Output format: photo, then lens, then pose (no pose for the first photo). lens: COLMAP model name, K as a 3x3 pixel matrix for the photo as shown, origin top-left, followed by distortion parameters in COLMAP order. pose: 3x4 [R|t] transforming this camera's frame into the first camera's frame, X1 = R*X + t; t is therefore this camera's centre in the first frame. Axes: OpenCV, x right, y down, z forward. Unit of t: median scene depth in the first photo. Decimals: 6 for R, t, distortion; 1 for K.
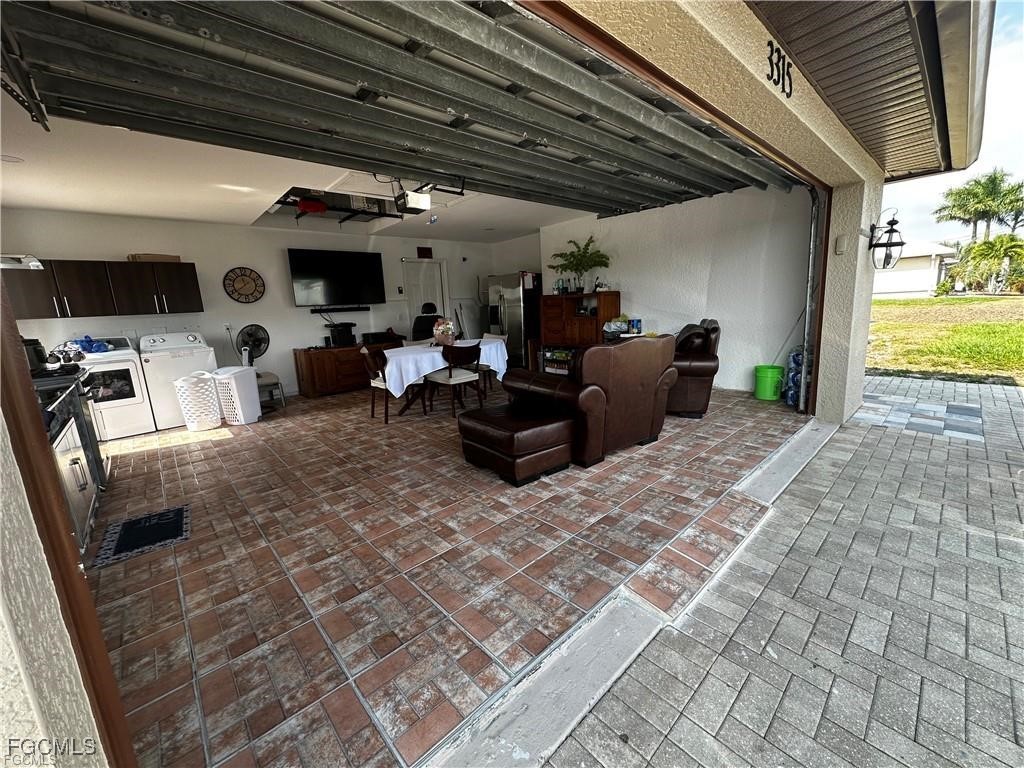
lens RADIAL K [[406.8, 0, 512.5], [0, 406.8, 384.6], [0, 0, 1]] dist [-0.004466, 0.001061]
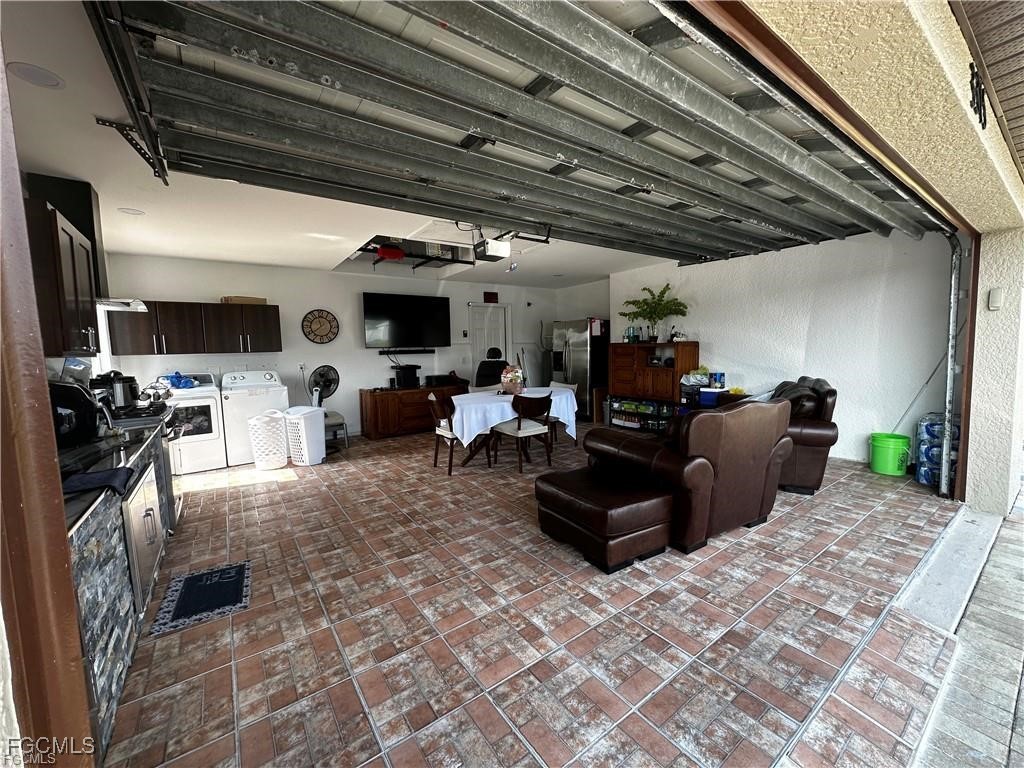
lens RADIAL K [[406.8, 0, 512.9], [0, 406.8, 385.3], [0, 0, 1]] dist [-0.004466, 0.001061]
pose [[0.992463, 0.038744, -0.116263, -0.095210], [-0.049630, 0.994498, -0.092252, -0.049090], [0.112049, 0.097327, 0.988925, 0.092365]]
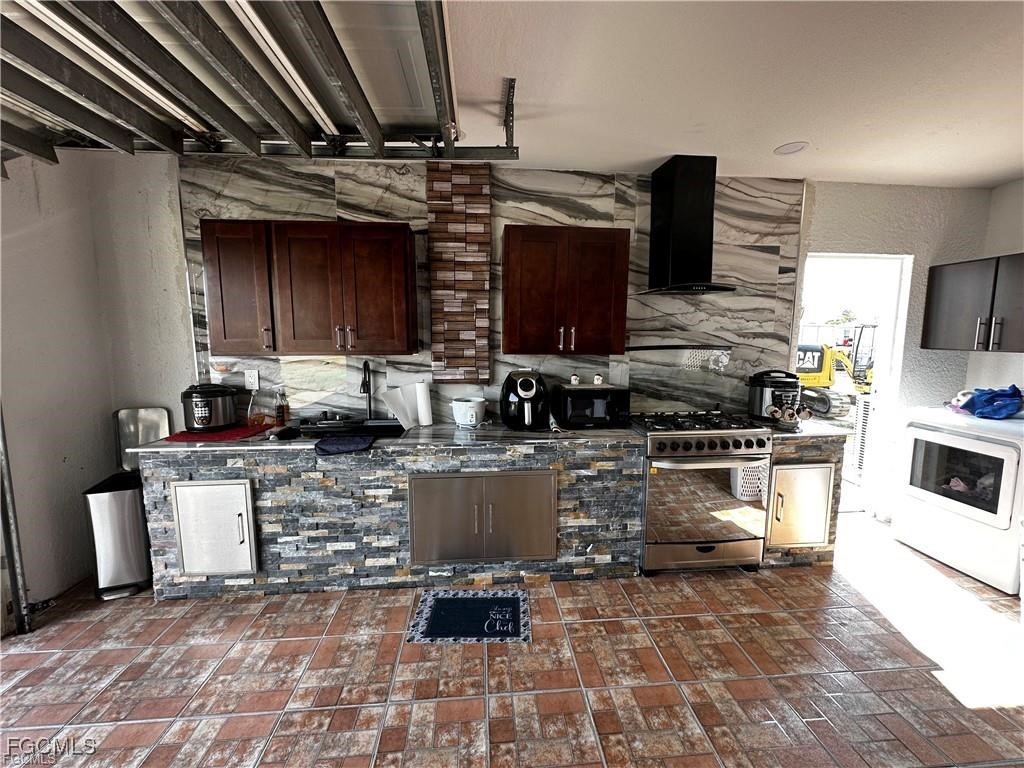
lens RADIAL K [[406.8, 0, 513.3], [0, 406.8, 384.2], [0, 0, 1]] dist [-0.004466, 0.001061]
pose [[-0.611116, 0.146505, -0.777864, -0.289234], [-0.119744, 0.954300, 0.273811, -0.297706], [0.782431, 0.260475, -0.565645, 1.191989]]
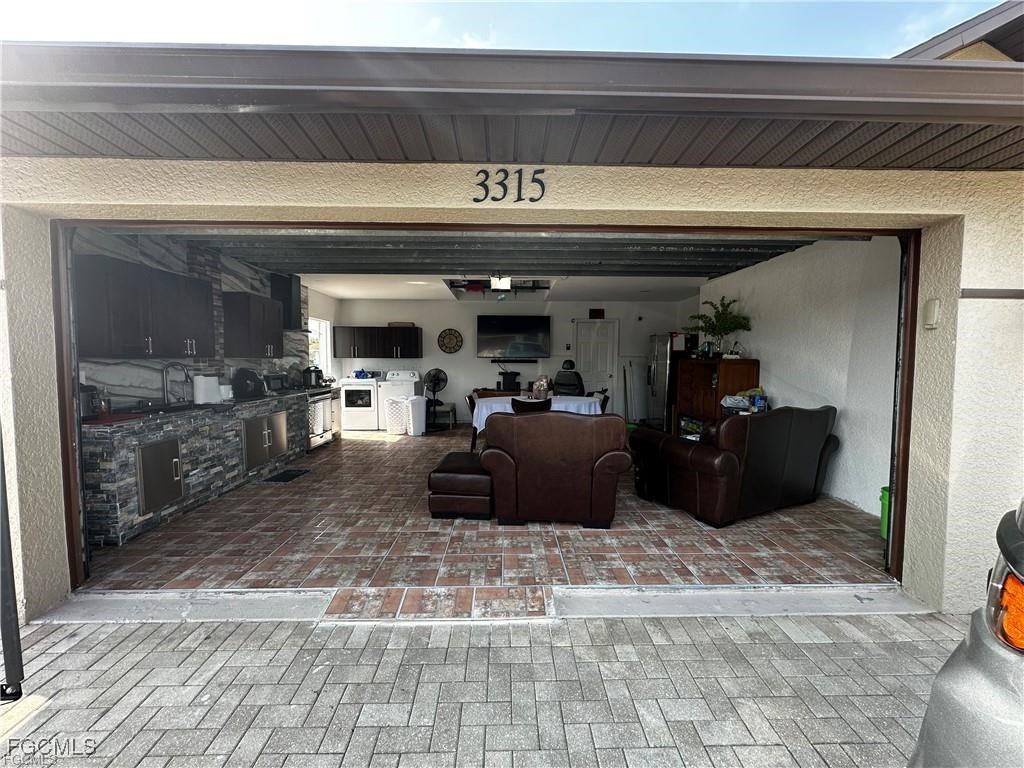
lens RADIAL K [[406.8, 0, 512.9], [0, 406.8, 382.3], [0, 0, 1]] dist [-0.004466, 0.001061]
pose [[0.751645, 0.092160, -0.653098, 0.902353], [-0.168703, 0.984115, -0.055288, -0.116947], [0.637628, 0.151736, 0.755253, 0.153373]]
